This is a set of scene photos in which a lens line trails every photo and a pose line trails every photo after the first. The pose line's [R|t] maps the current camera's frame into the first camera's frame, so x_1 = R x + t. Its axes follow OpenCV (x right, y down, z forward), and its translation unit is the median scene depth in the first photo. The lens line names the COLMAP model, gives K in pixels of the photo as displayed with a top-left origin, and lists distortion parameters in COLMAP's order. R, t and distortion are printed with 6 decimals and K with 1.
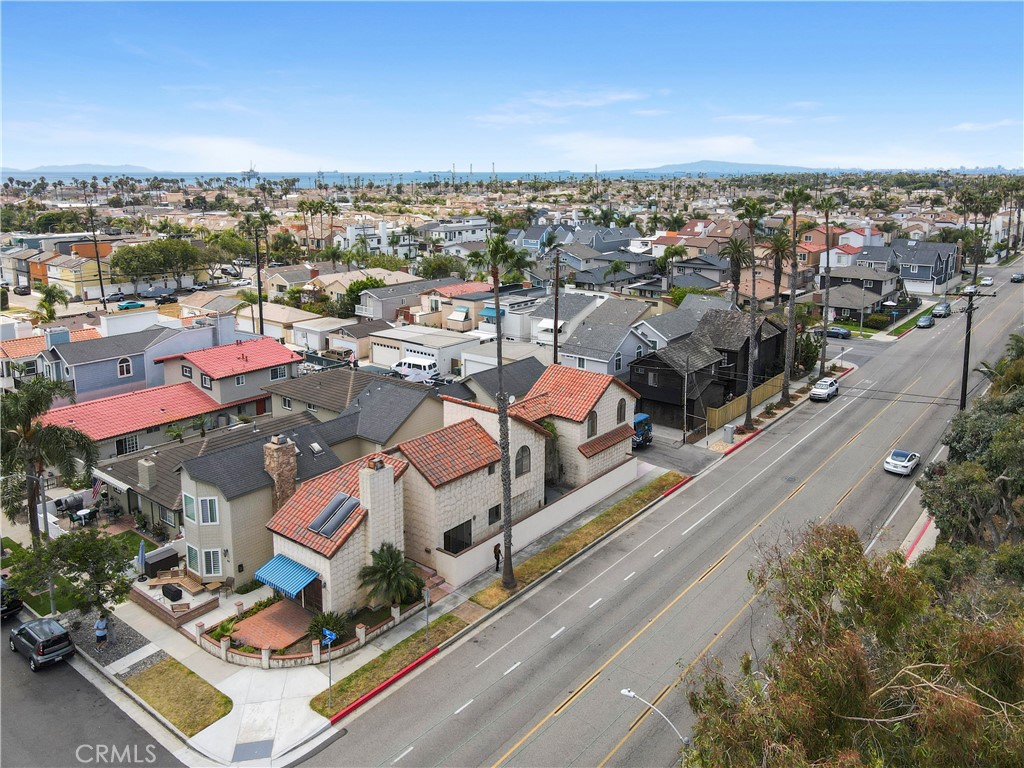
lens RADIAL K [[783.0, 0, 509.7], [0, 783.0, 294.9], [0, 0, 1]] dist [0.006418, 0.011605]
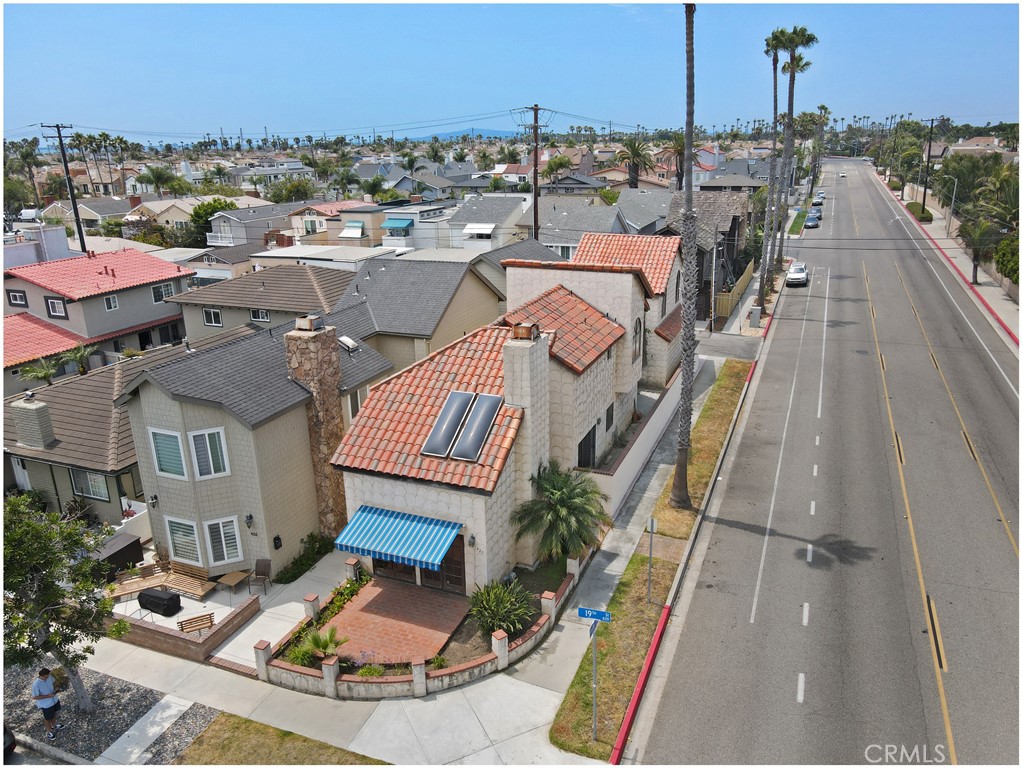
lens RADIAL K [[750.7, 0, 511.7], [0, 750.7, 386.5], [0, 0, 1]] dist [0.001965, 0.022272]
pose [[0.958086, -0.105489, 0.266352, -0.308744], [0.061690, 0.983894, 0.167768, 0.148719], [-0.279760, -0.144305, 0.949163, 0.430745]]
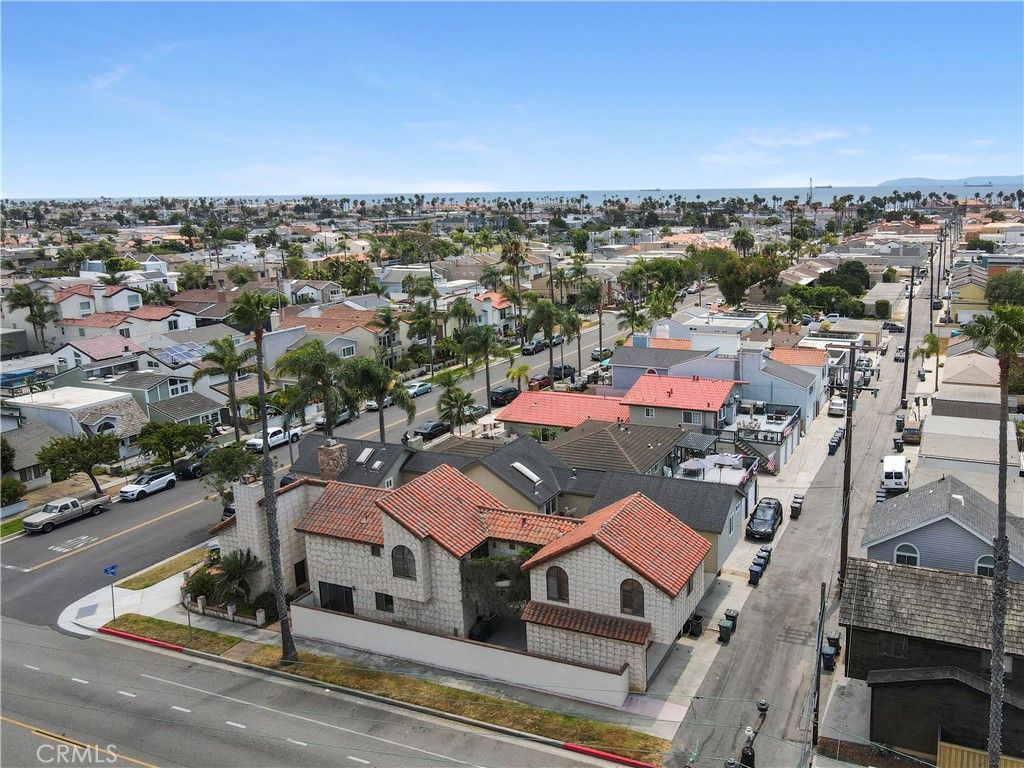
lens RADIAL K [[806.5, 0, 660.2], [0, 806.5, 354.4], [0, 0, 1]] dist [0.003092, 0.011350]
pose [[0.310470, 0.188659, -0.931674, 0.965657], [-0.136421, 0.978805, 0.152742, -0.193884], [0.940743, 0.079678, 0.329626, 1.072736]]
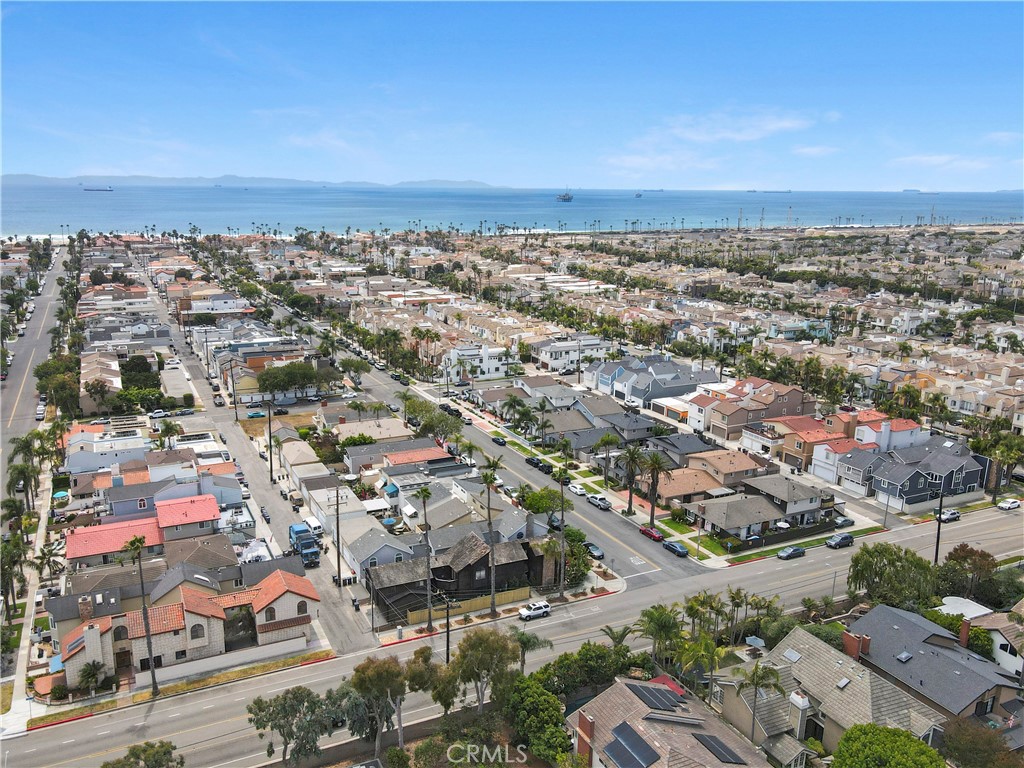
lens RADIAL K [[797.5, 0, 444.9], [0, 797.5, 386.5], [0, 0, 1]] dist [-0.007608, 0.057181]
pose [[0.886629, 0.122089, -0.446076, 1.503232], [-0.082267, 0.990779, 0.107656, -0.710407], [0.455106, -0.058753, 0.888497, -0.462247]]
